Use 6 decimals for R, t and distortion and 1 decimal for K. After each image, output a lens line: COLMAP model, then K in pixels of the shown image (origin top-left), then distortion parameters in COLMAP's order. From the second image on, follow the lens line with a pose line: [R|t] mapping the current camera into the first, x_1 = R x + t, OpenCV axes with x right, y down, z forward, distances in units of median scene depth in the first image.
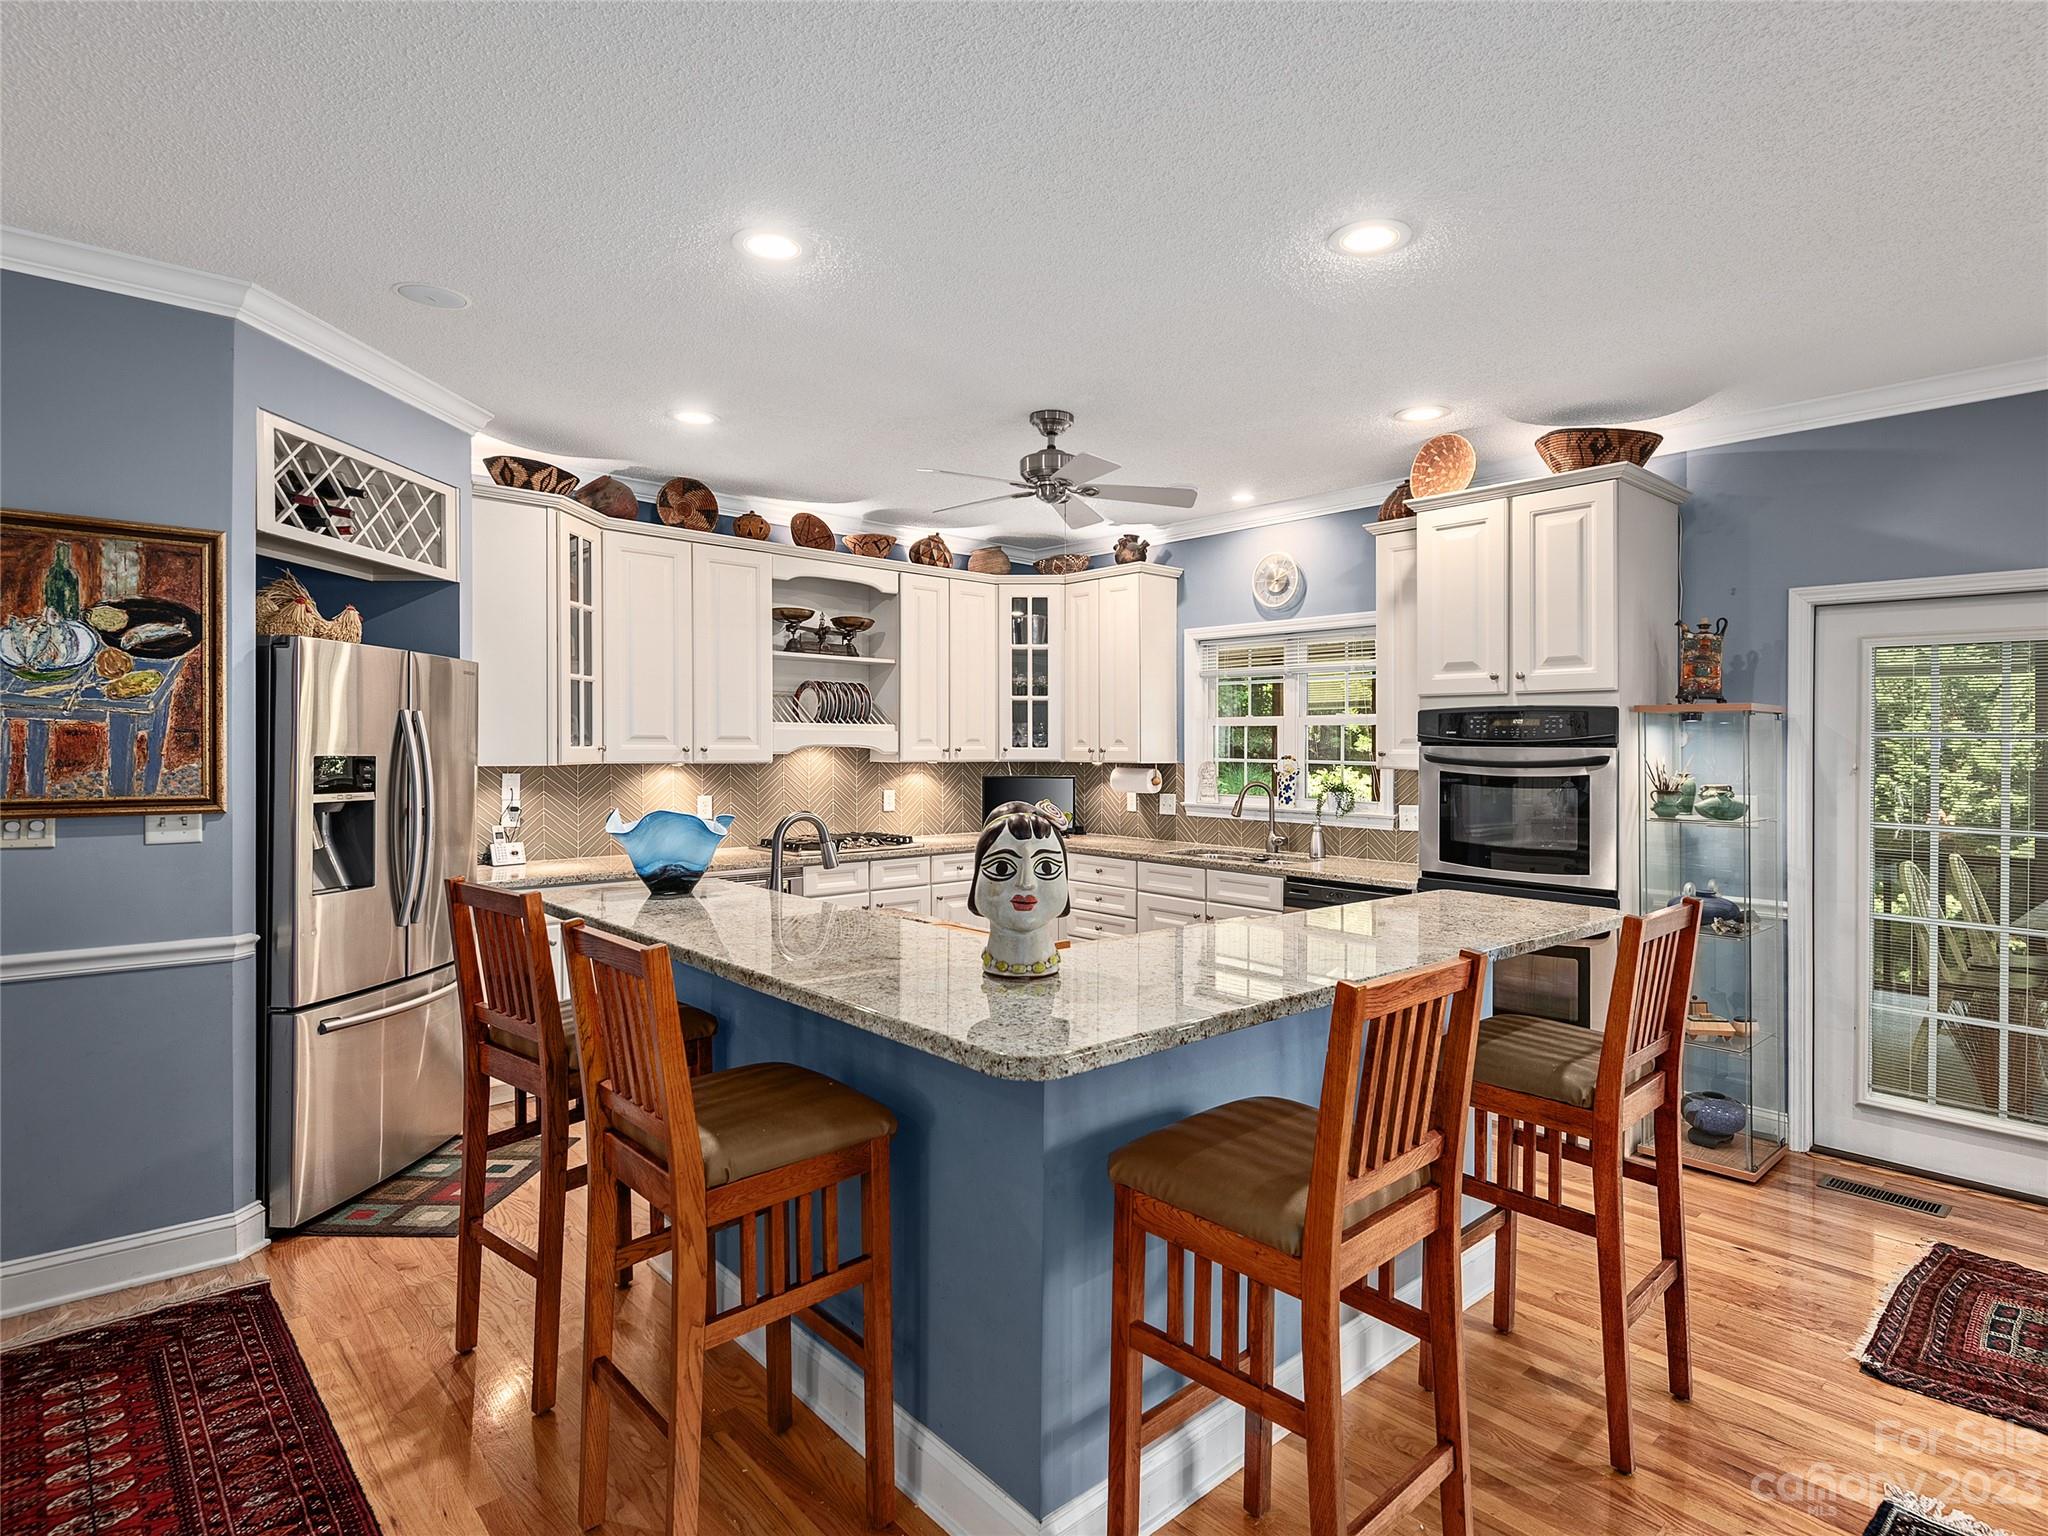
lens RADIAL K [[1078.8, 0, 1038.9], [0, 1078.8, 754.9], [0, 0, 1]] dist [-0.017437, -0.000274]
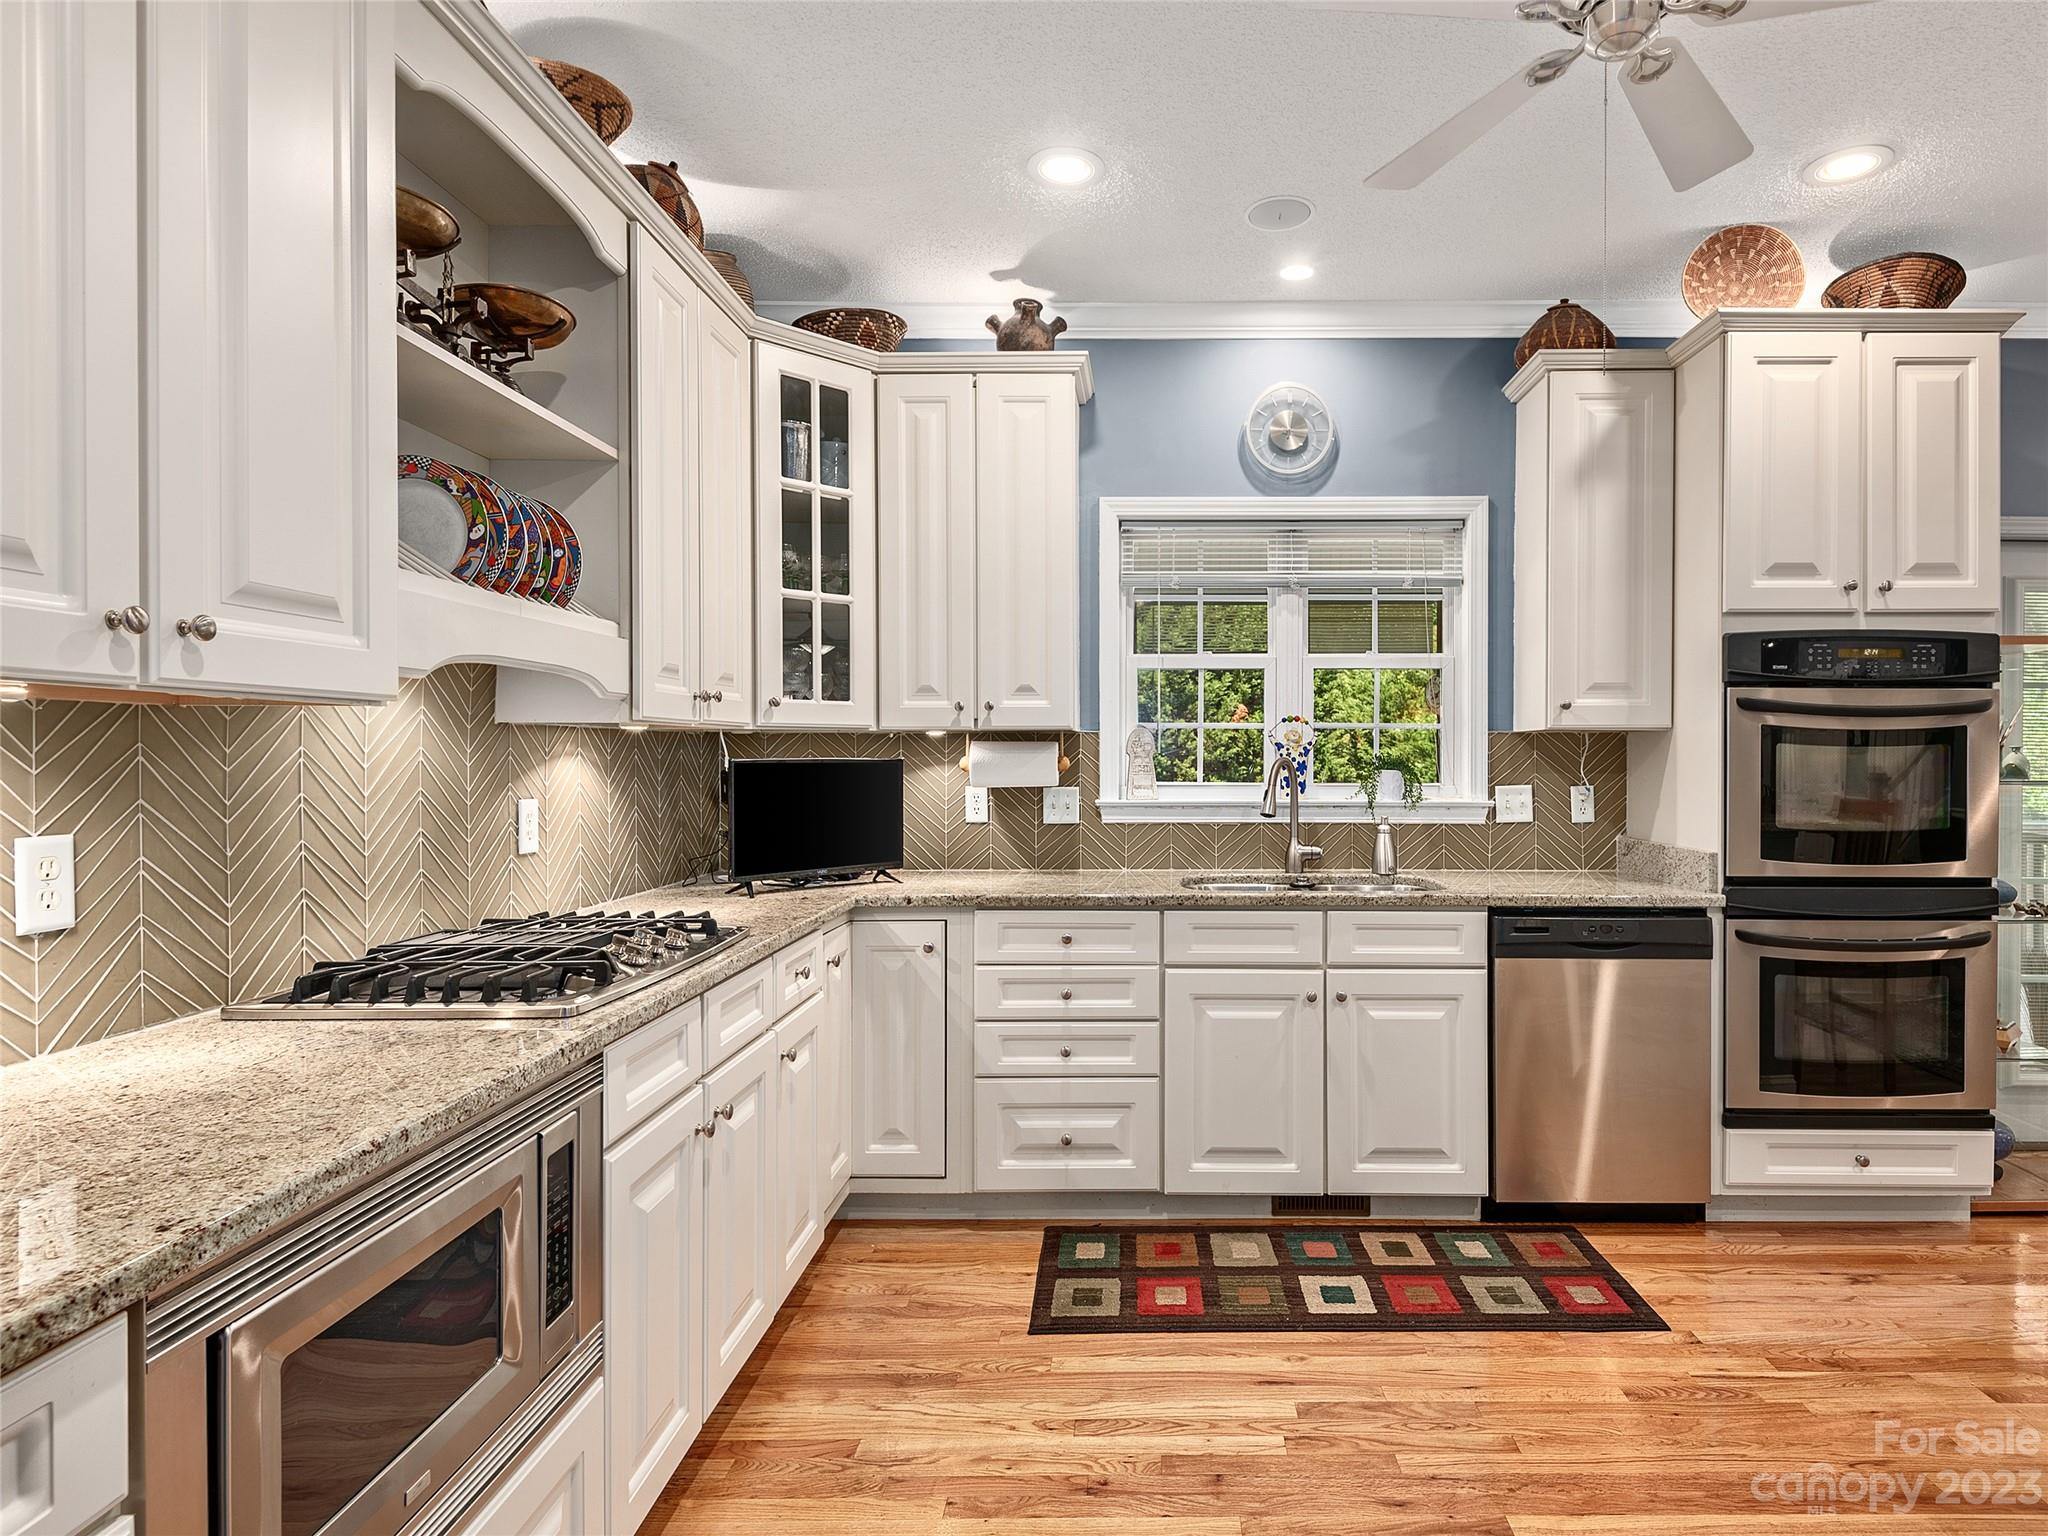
lens RADIAL K [[1078.8, 0, 1017.6], [0, 1078.8, 773.2], [0, 0, 1]] dist [-0.017437, -0.000274]
pose [[0.686724, -0.017853, 0.726699, -0.320703], [0.013483, 0.999839, 0.011822, 0.023209], [-0.726793, 0.001680, 0.686854, 0.657771]]
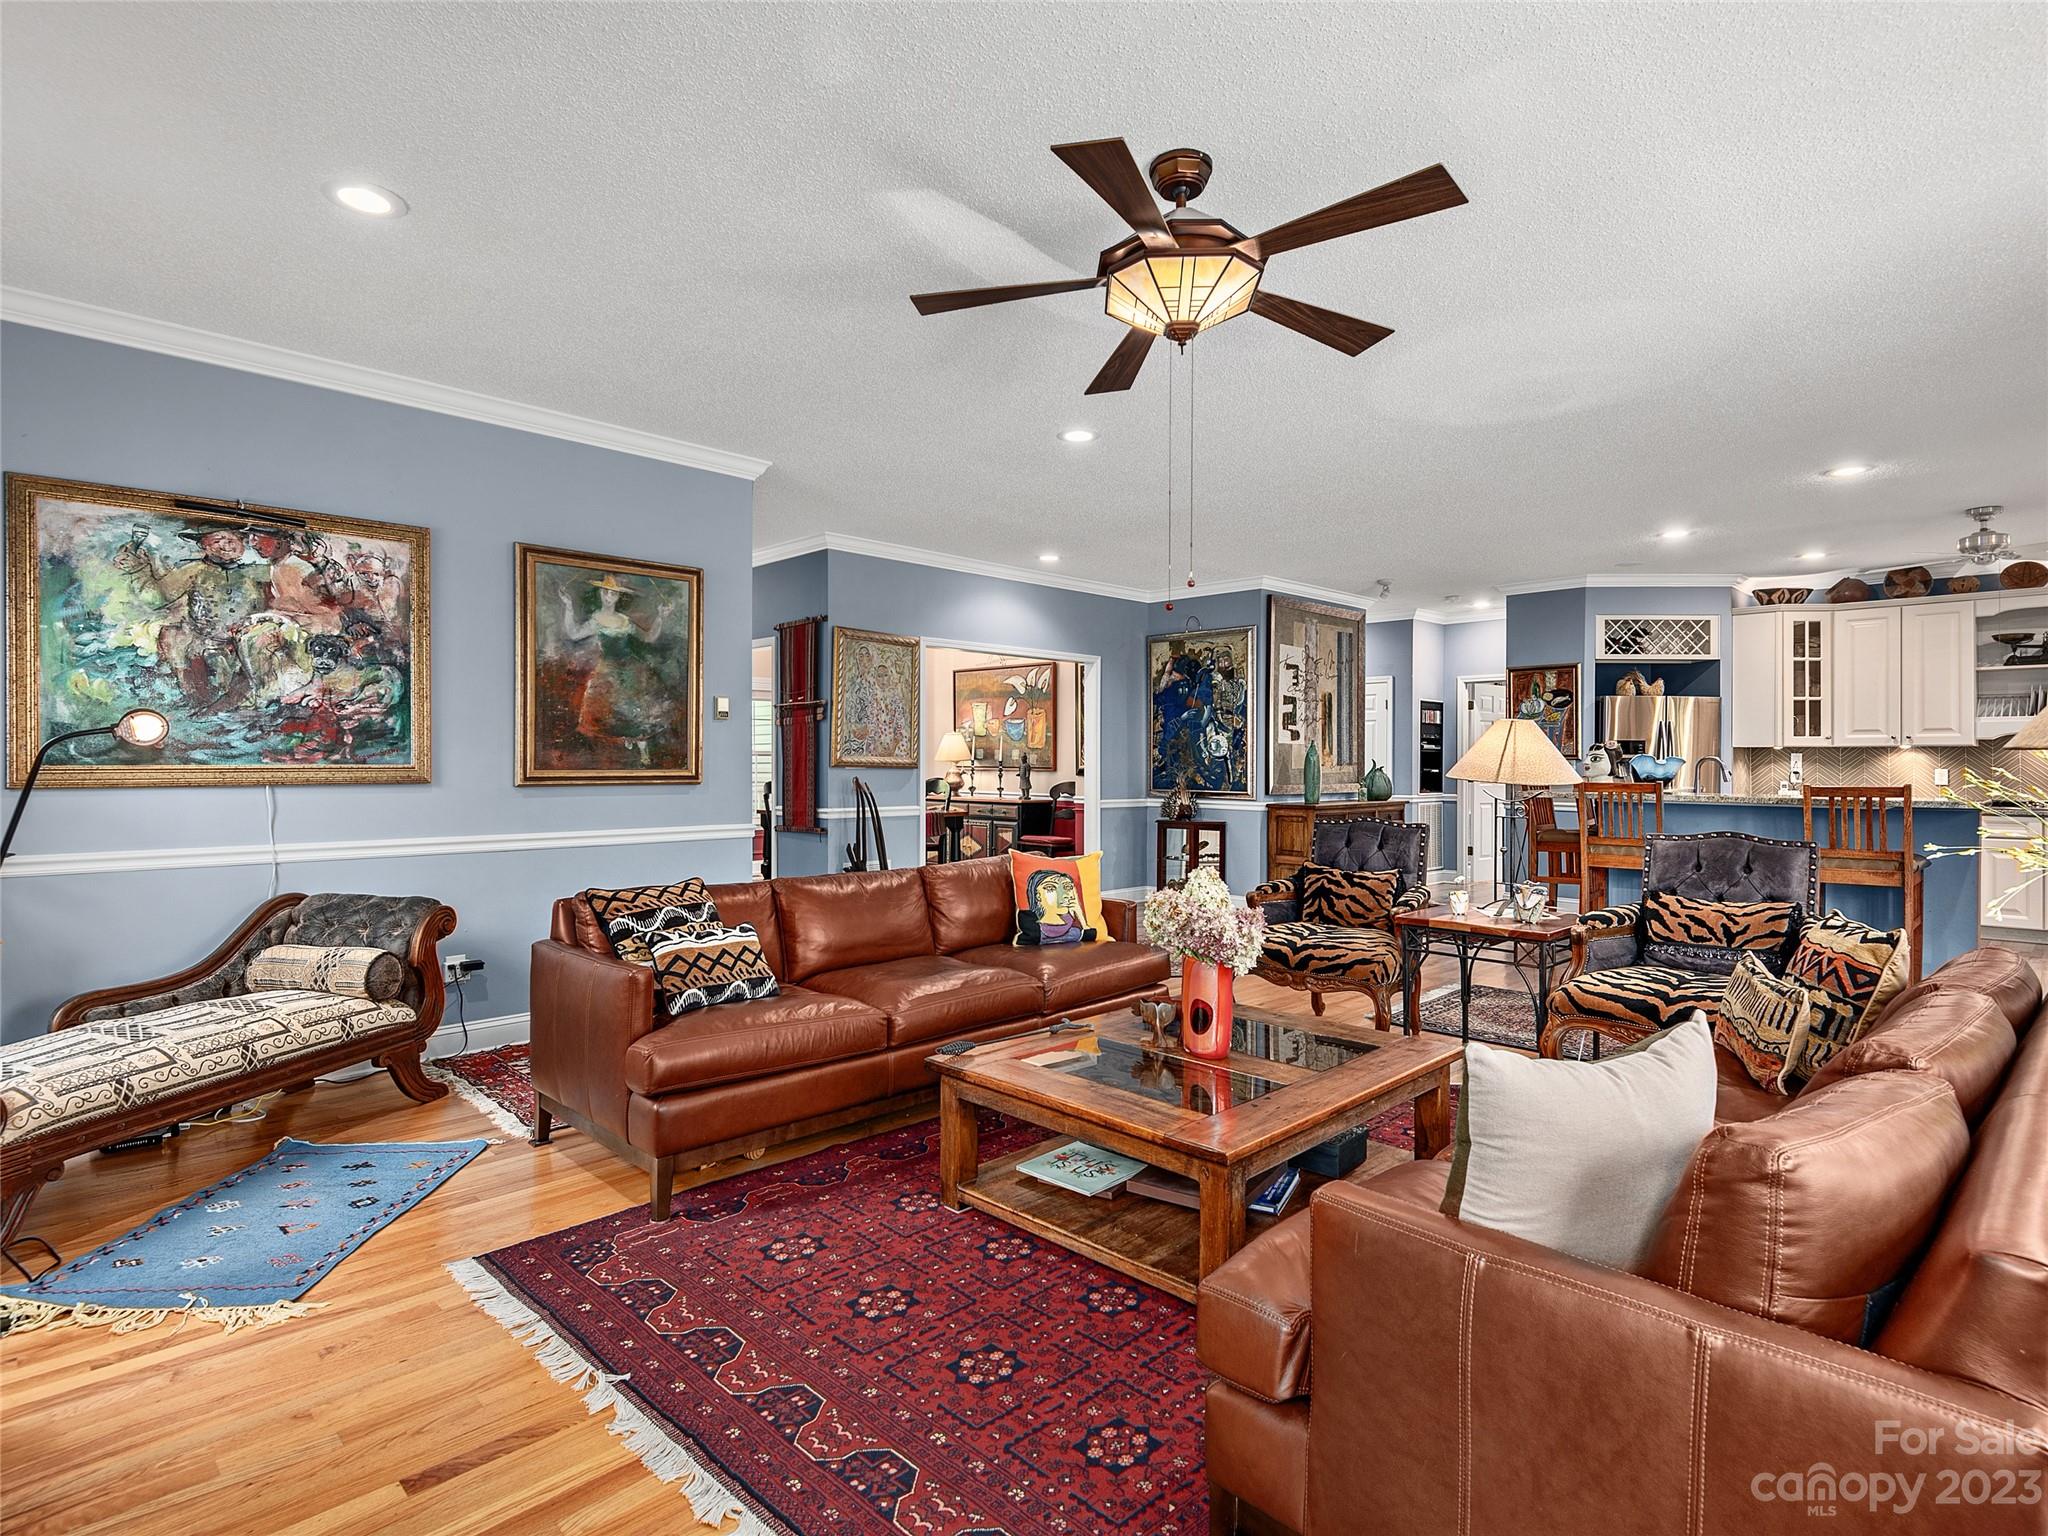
lens RADIAL K [[1078.8, 0, 1036.4], [0, 1078.8, 762.2], [0, 0, 1]] dist [-0.017437, -0.000274]
pose [[0.034024, -0.015625, -0.999299, 1.111220], [-0.012286, 0.999796, -0.016051, 0.066295], [0.999345, 0.012824, 0.033826, -0.299716]]
